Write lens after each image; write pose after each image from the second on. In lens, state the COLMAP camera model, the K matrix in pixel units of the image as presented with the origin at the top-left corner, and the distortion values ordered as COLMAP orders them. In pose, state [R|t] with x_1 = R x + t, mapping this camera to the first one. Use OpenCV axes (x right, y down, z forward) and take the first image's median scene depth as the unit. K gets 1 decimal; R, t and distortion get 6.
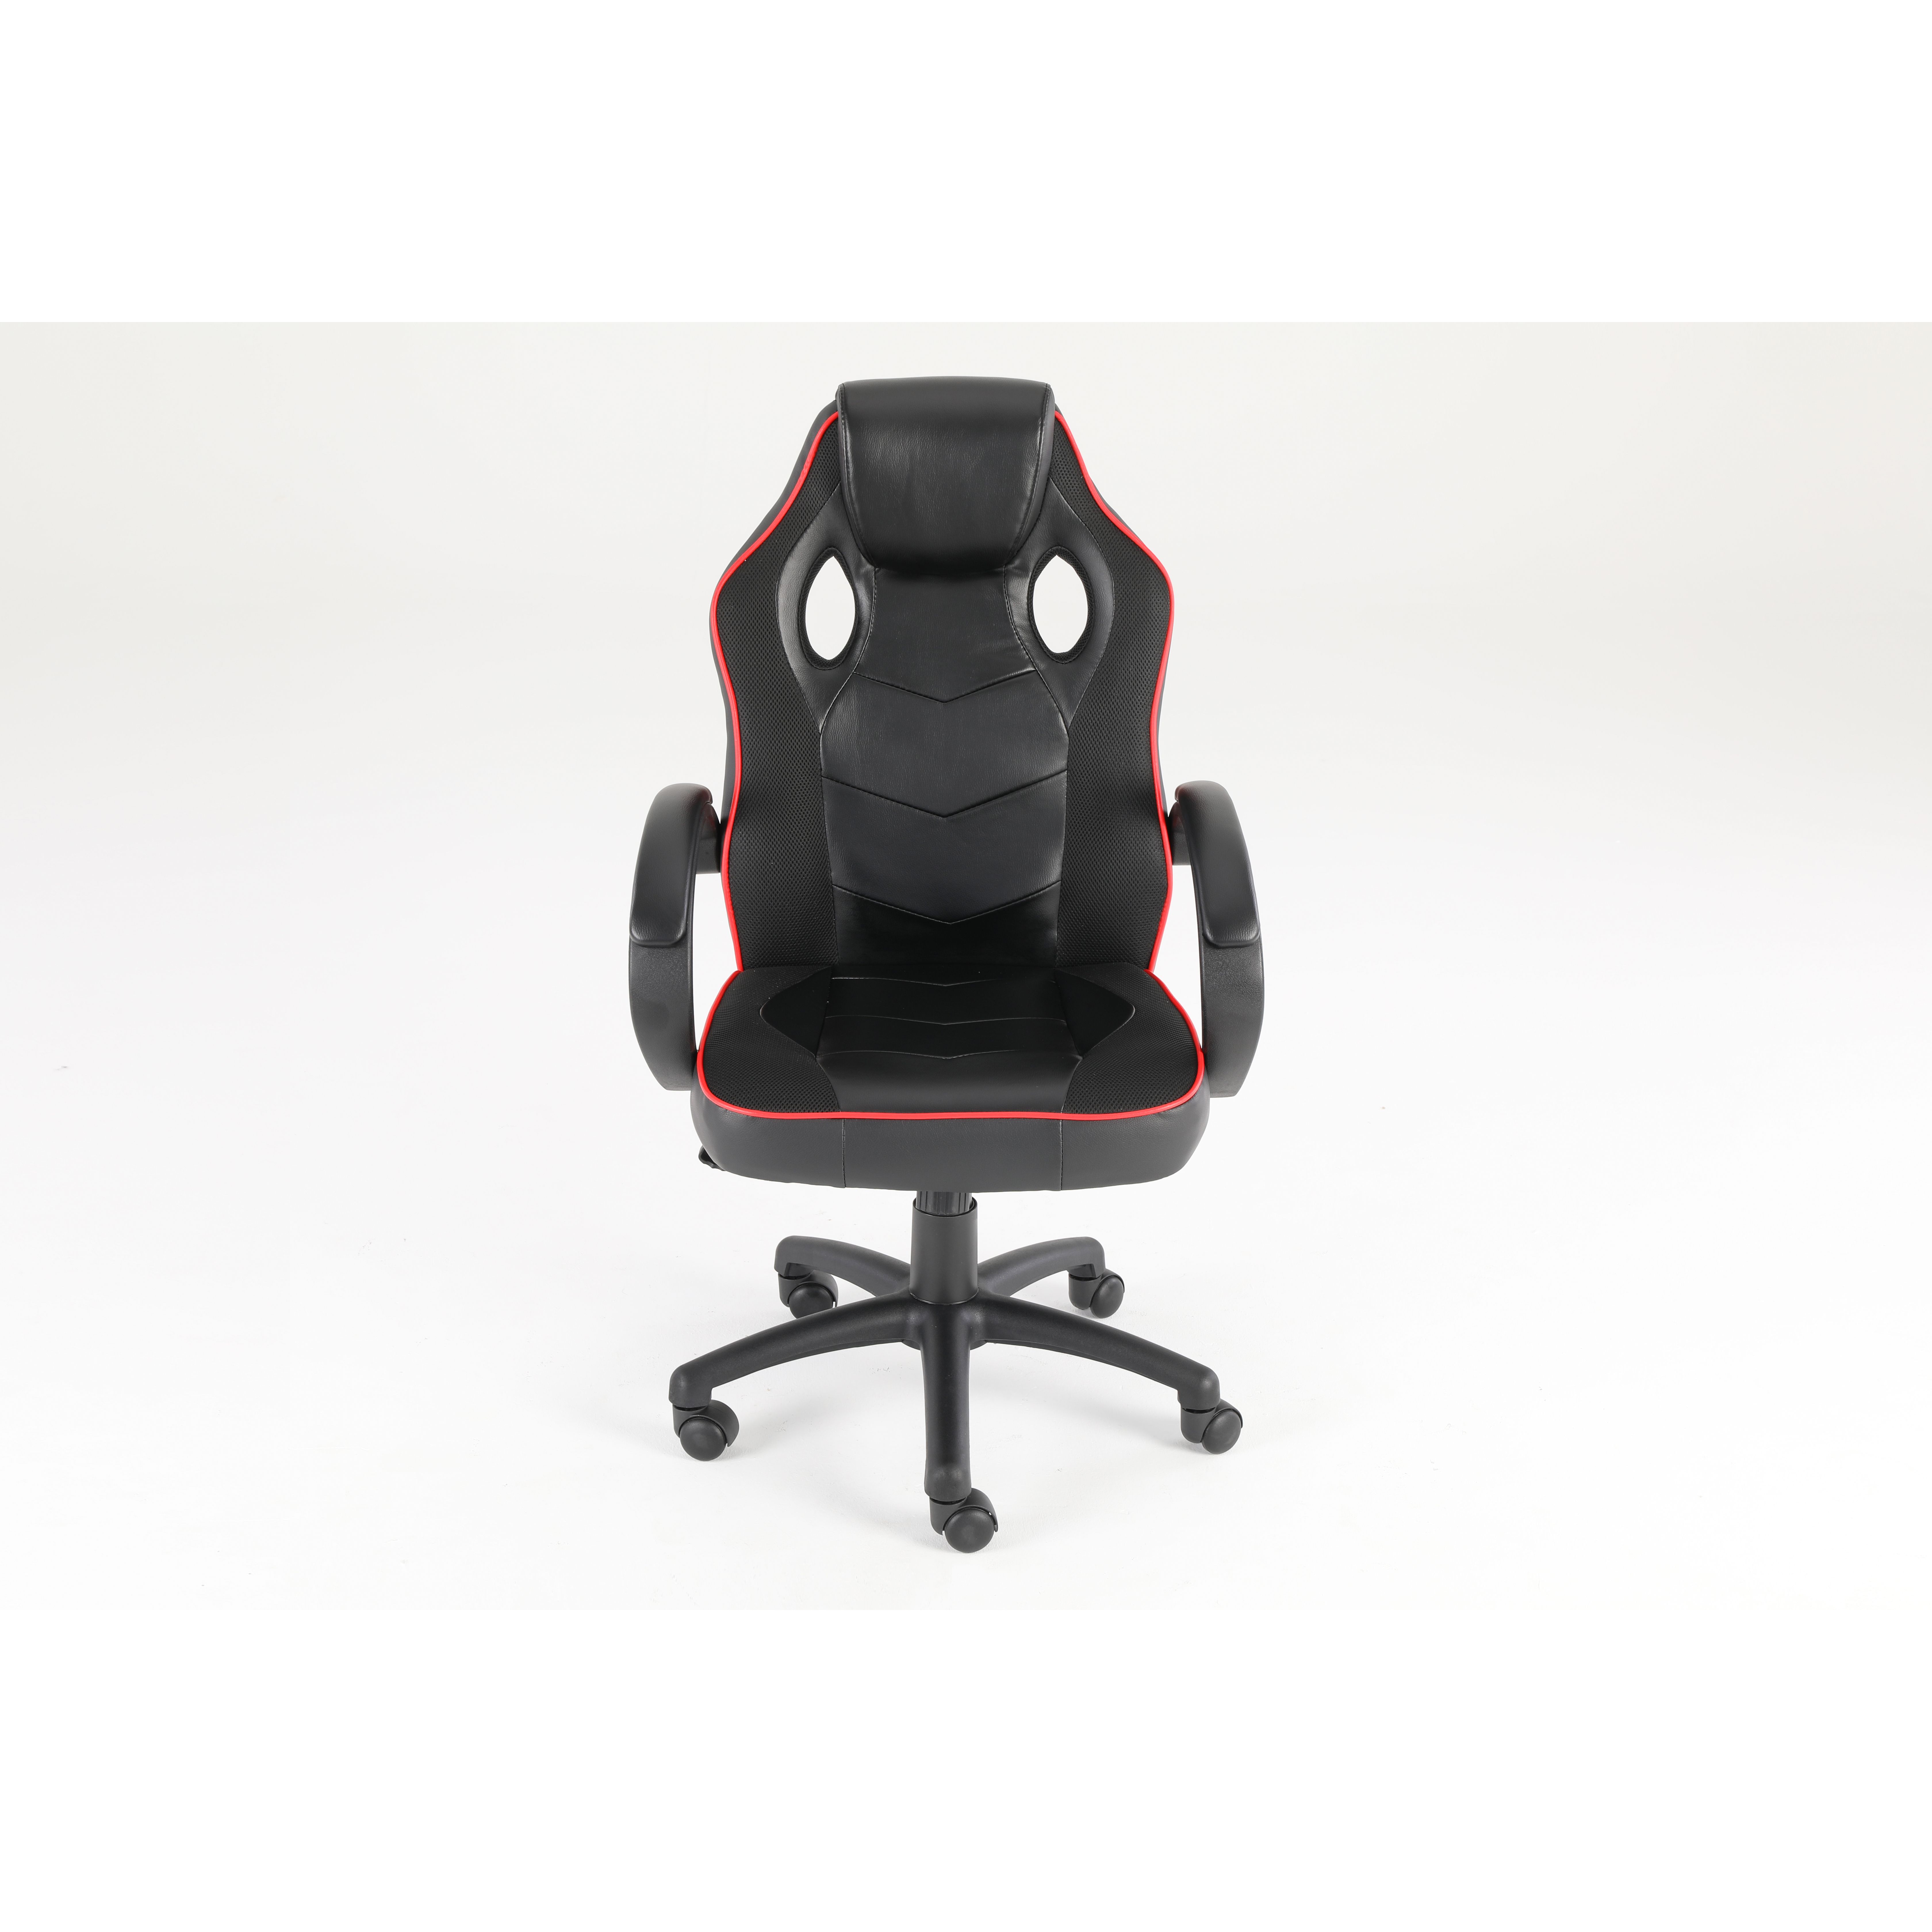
lens RADIAL K [[3484.2, 0, 966.0], [0, 3484.2, 966.0], [0, 0, 1]] dist [0.071492, 0.131619]
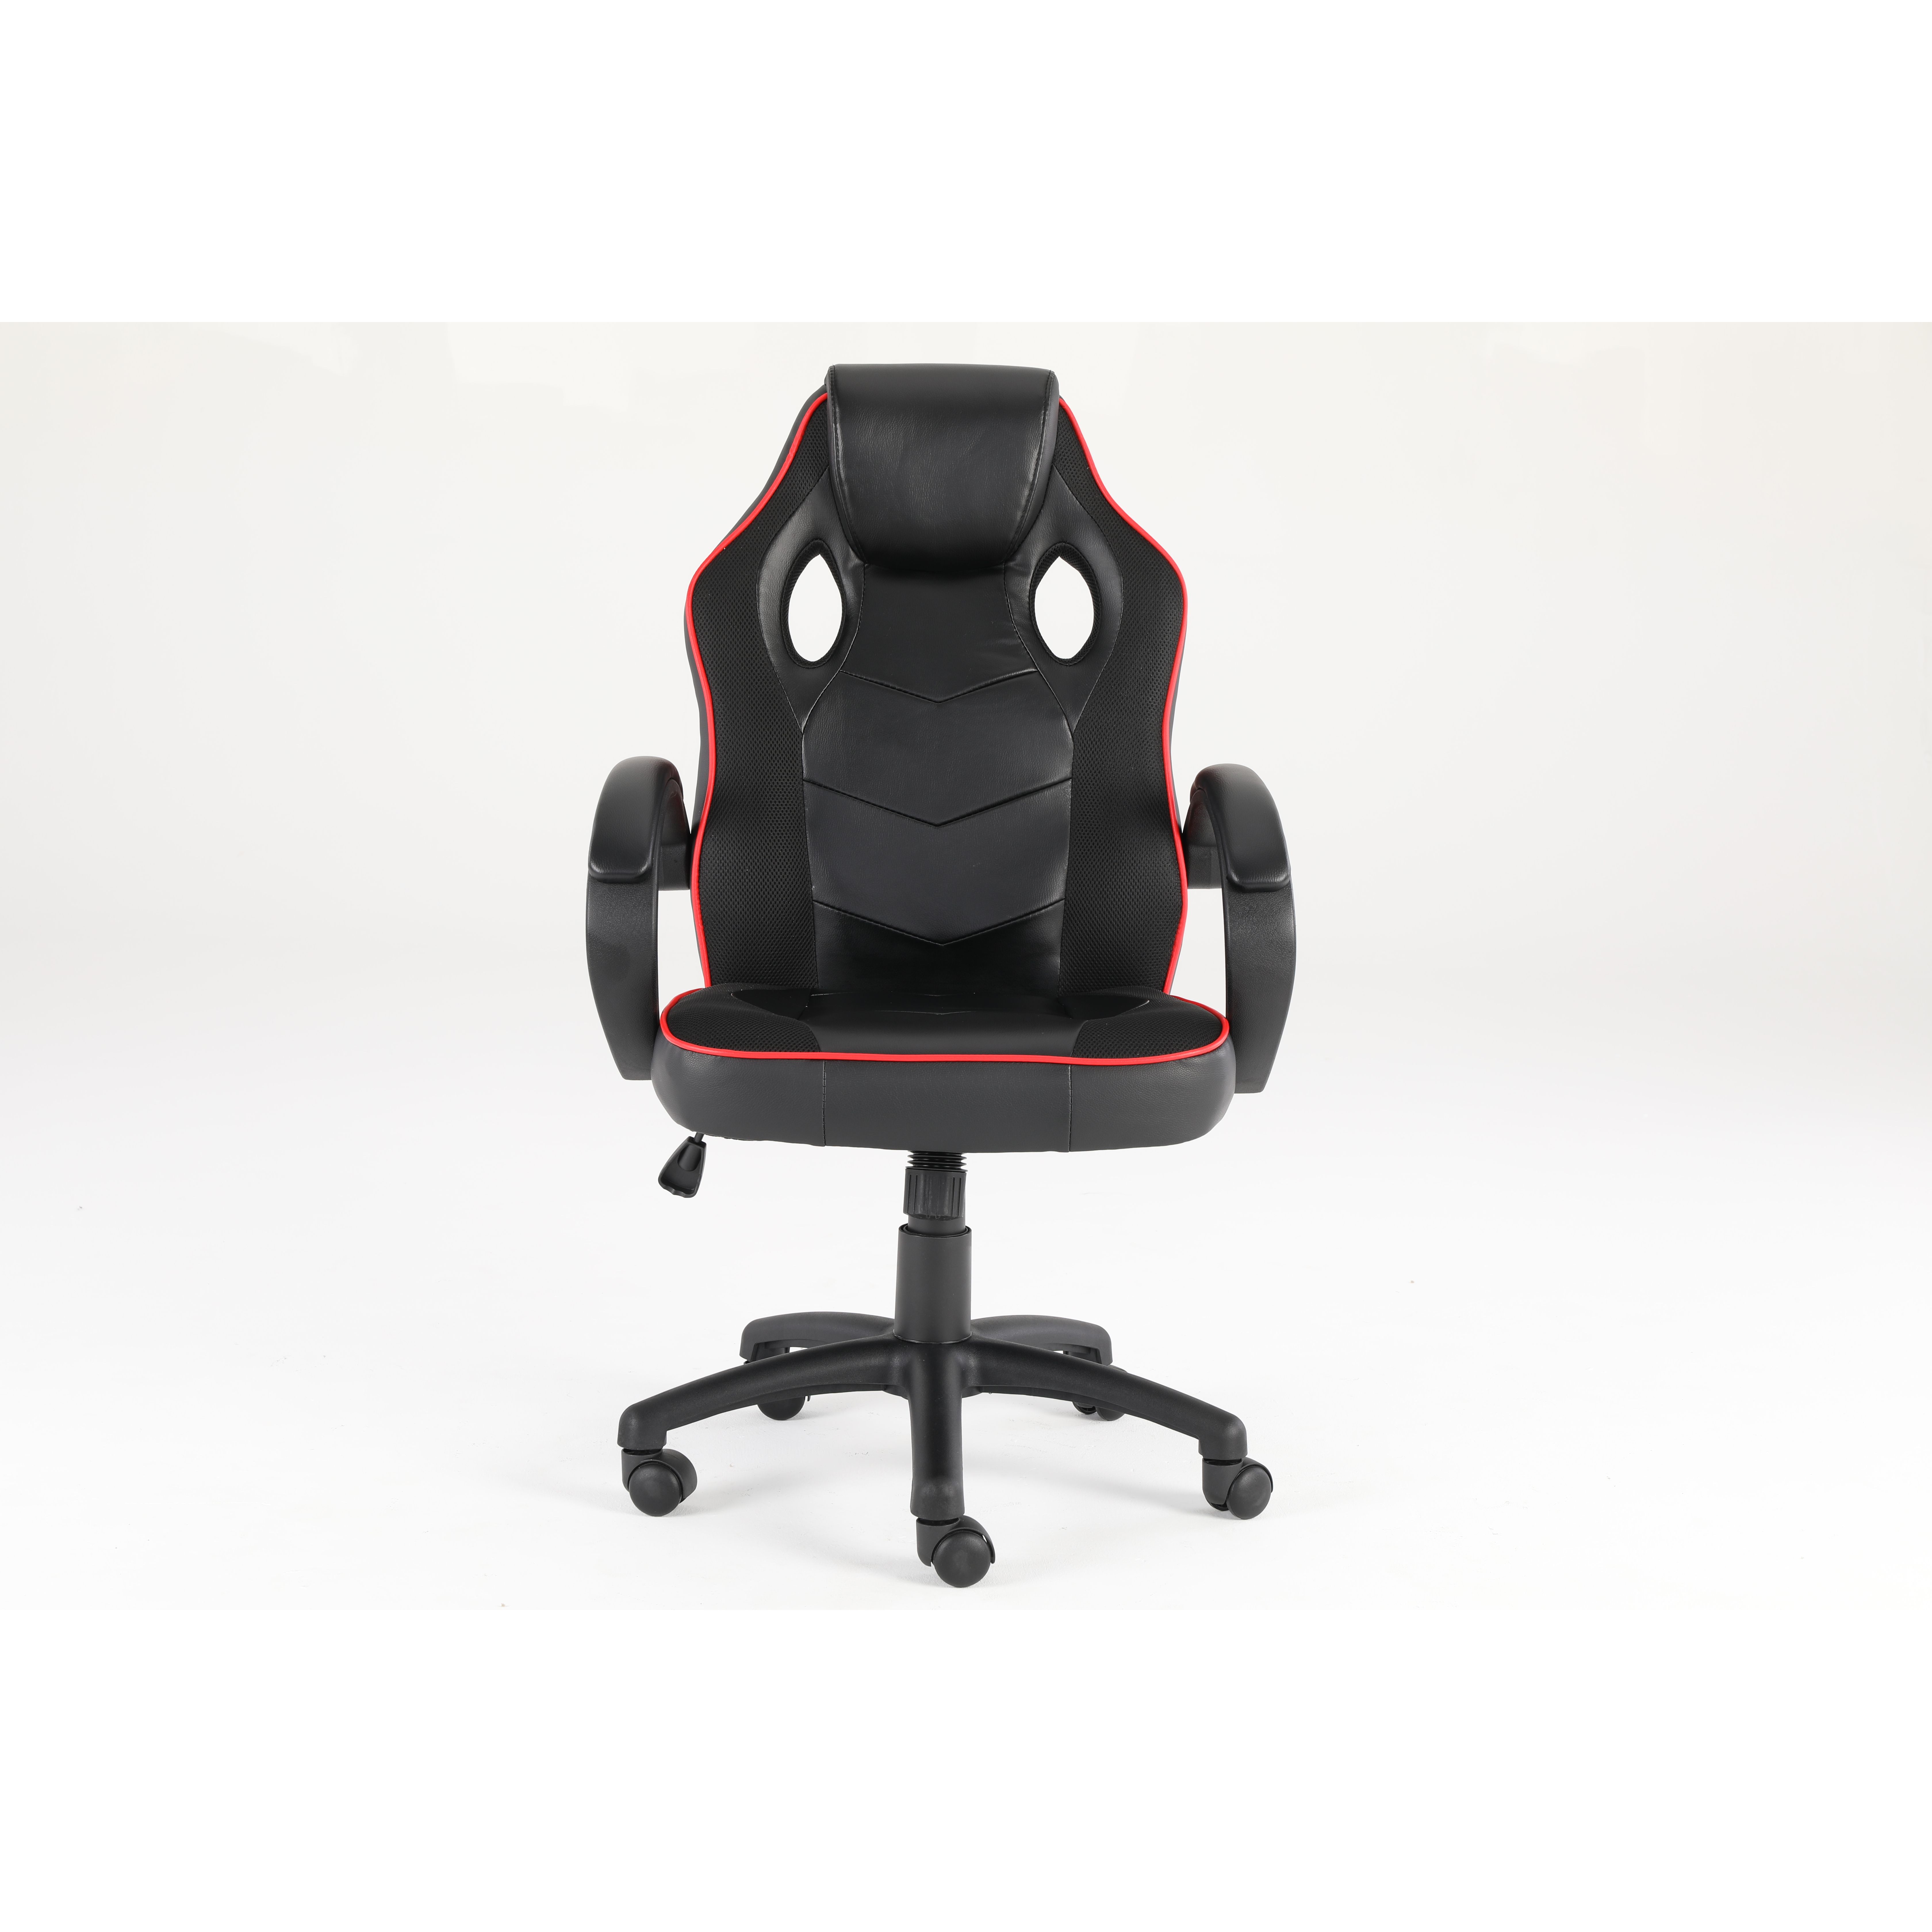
lens RADIAL K [[3484.2, 0, 966.0], [0, 3484.2, 966.0], [0, 0, 1]] dist [0.071492, 0.131619]
pose [[0.999921, 0.008528, 0.009208, -0.006788], [-0.006460, 0.978740, -0.205004, 0.181604], [-0.010760, 0.204928, 0.978718, 0.116078]]
